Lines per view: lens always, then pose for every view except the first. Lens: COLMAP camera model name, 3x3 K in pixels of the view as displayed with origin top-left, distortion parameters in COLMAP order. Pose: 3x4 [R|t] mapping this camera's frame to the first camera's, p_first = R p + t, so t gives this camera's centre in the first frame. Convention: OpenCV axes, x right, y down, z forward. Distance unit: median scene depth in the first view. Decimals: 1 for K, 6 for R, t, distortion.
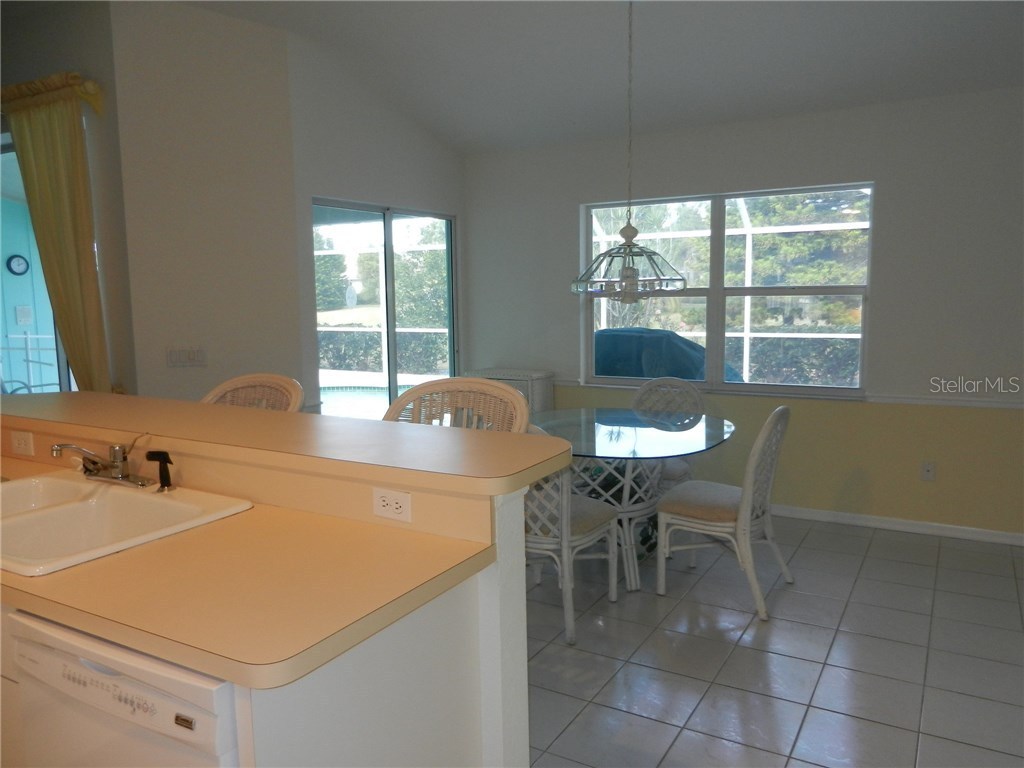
lens RADIAL K [[770.3, 0, 512.0], [0, 770.3, 384.0], [0, 0, 1]] dist [0.028665, -0.009034]
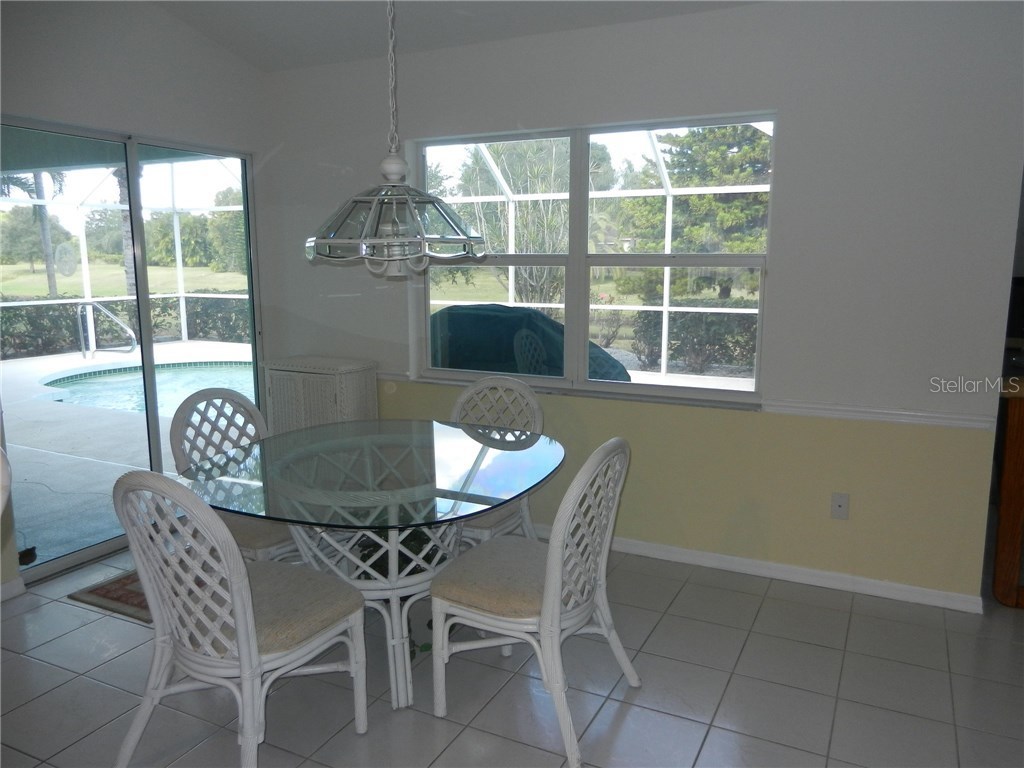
lens RADIAL K [[770.3, 0, 512.0], [0, 770.3, 384.0], [0, 0, 1]] dist [0.028665, -0.009034]
pose [[0.998088, 0.002667, 0.061756, 0.155304], [-0.005328, 0.999062, 0.042965, -0.030563], [-0.061584, -0.043212, 0.997166, 0.250859]]
